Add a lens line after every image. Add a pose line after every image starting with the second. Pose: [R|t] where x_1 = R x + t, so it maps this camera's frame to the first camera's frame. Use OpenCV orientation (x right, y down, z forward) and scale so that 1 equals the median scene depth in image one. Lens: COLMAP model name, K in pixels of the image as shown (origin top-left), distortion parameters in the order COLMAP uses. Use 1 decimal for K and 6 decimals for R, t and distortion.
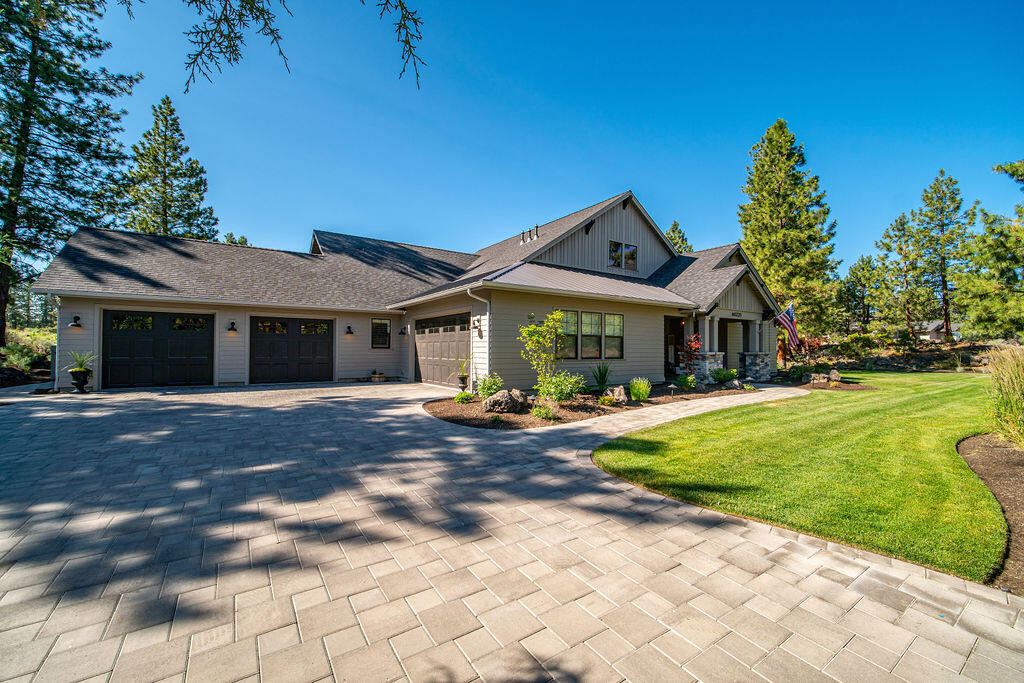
lens RADIAL K [[412.4, 0, 514.2], [0, 412.4, 343.3], [0, 0, 1]] dist [-0.000616, -0.000082]
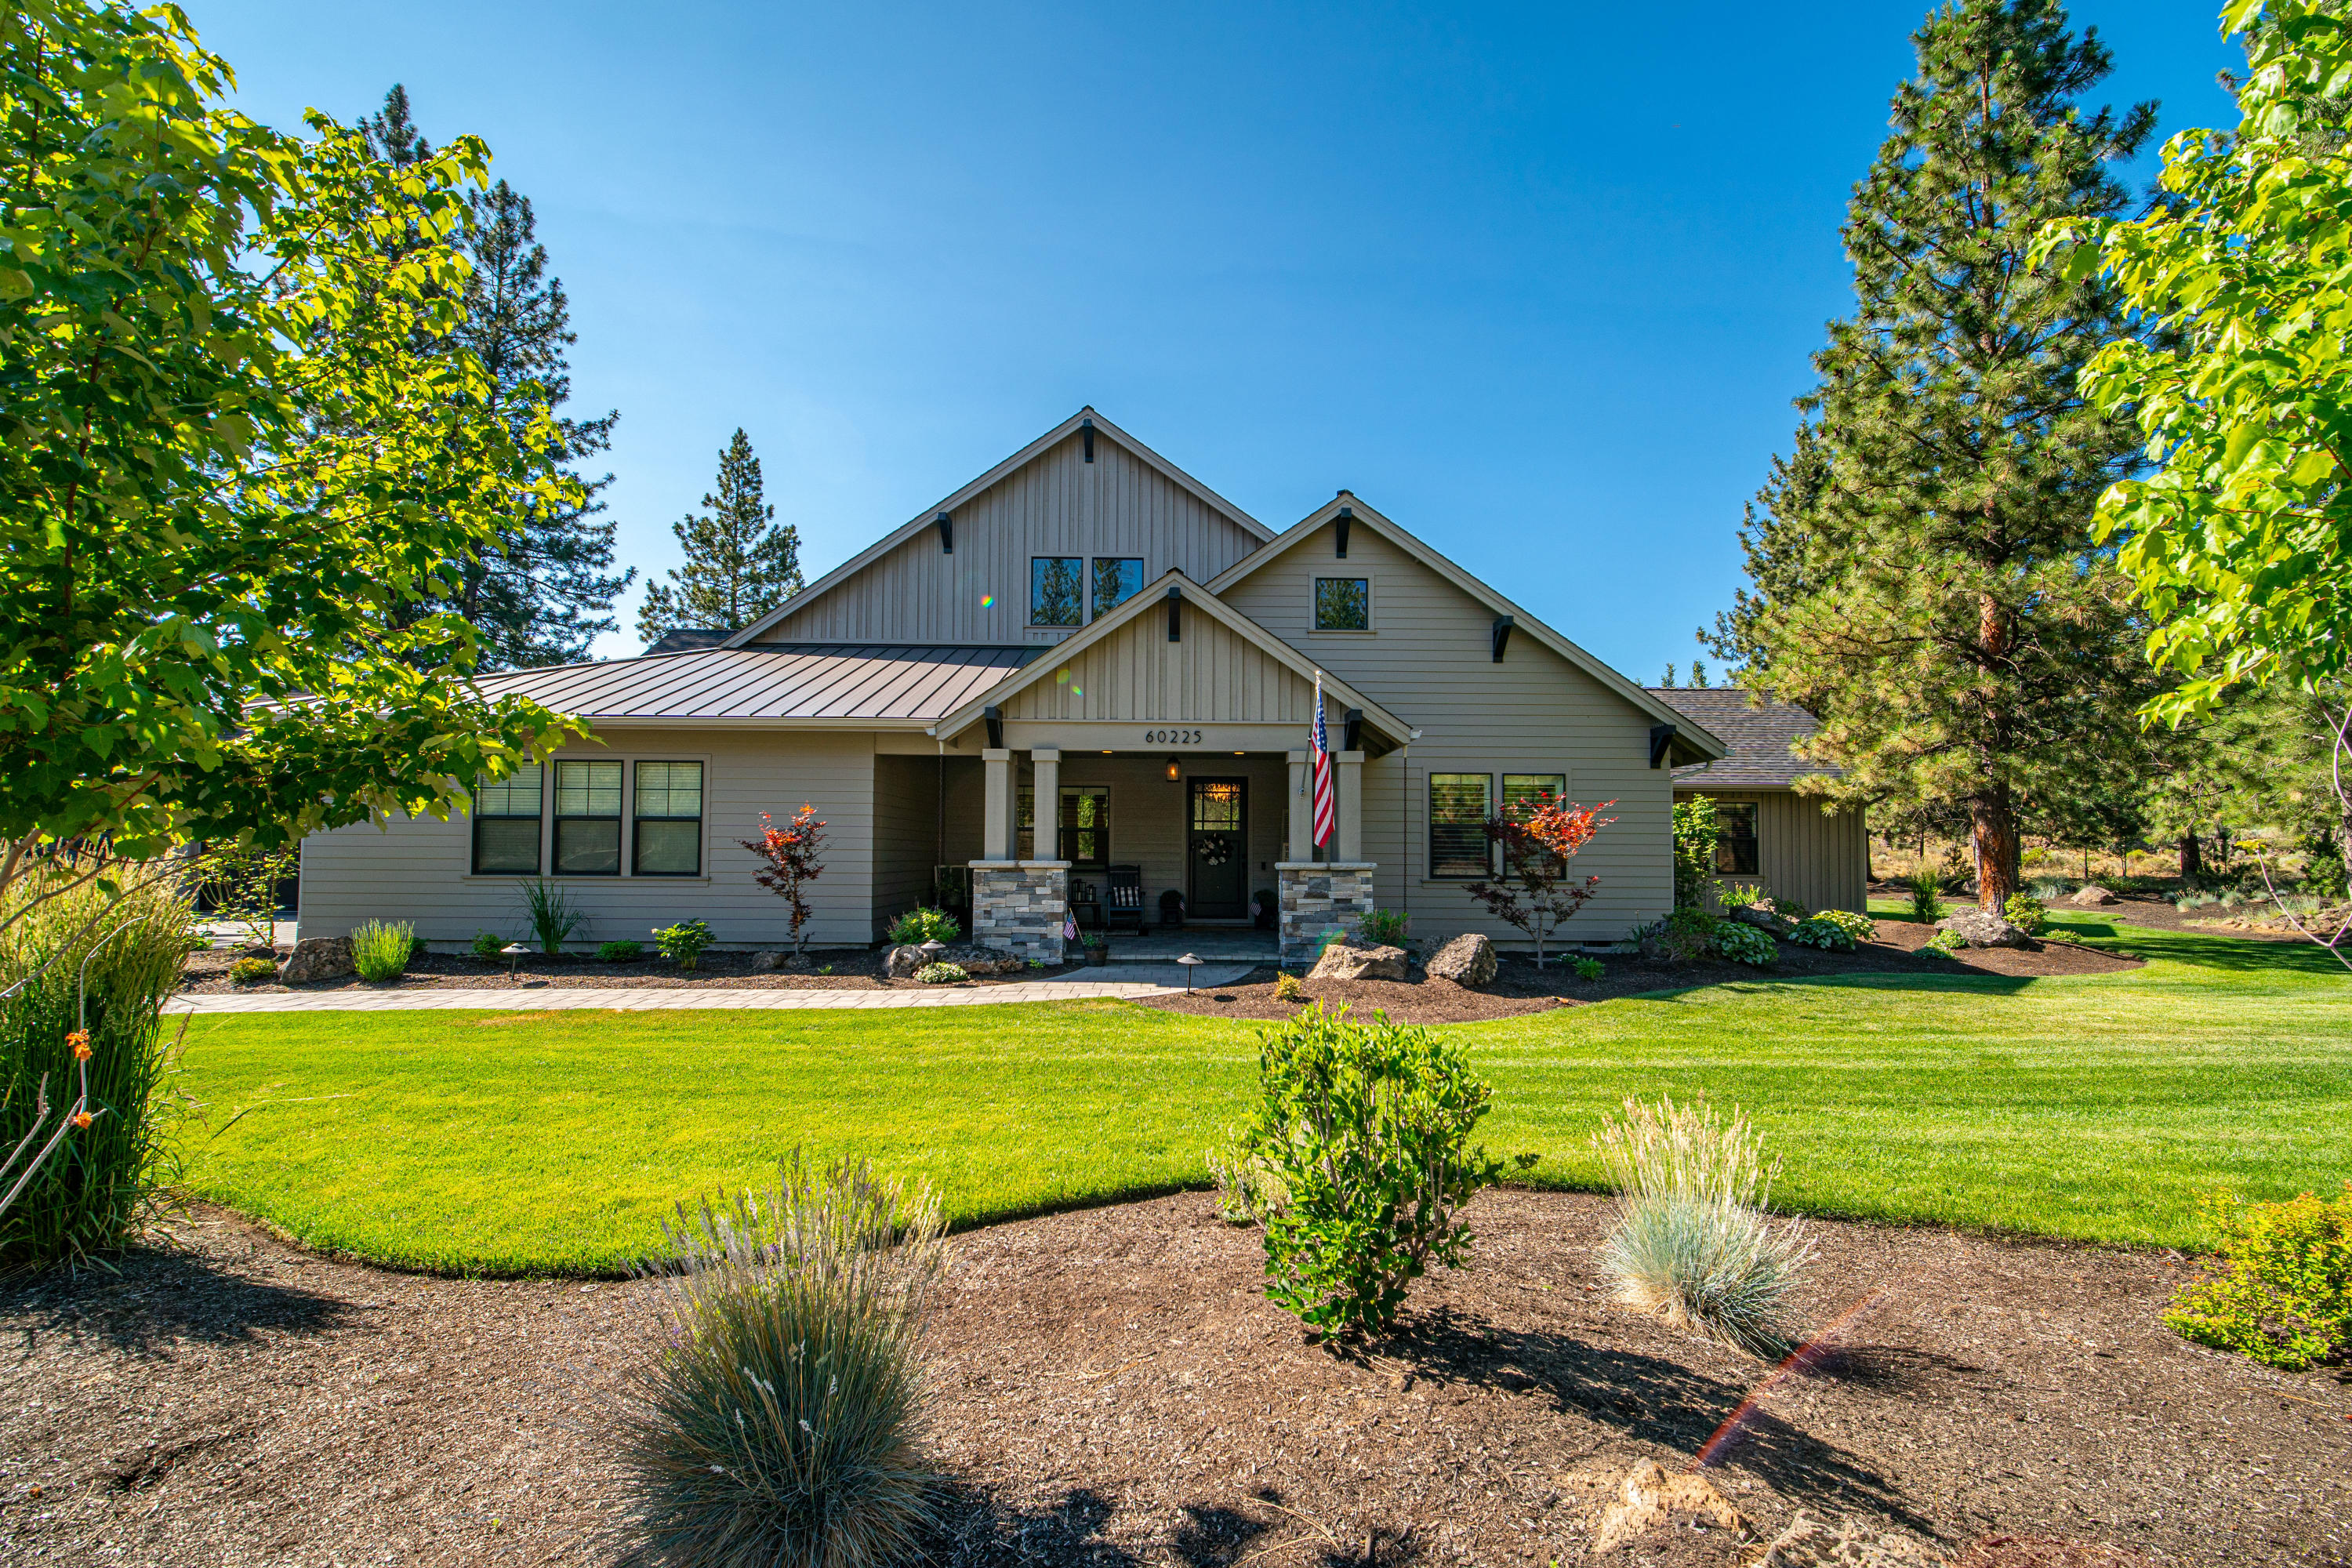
lens RADIAL K [[947.2, 0, 1197.5], [0, 947.2, 828.3], [0, 0, 1]] dist [-0.000616, -0.000082]
pose [[0.830705, -0.010813, -0.556608, 0.803912], [0.005028, 0.999916, -0.011921, 0.003764], [0.556690, 0.007104, 0.830690, 0.381623]]
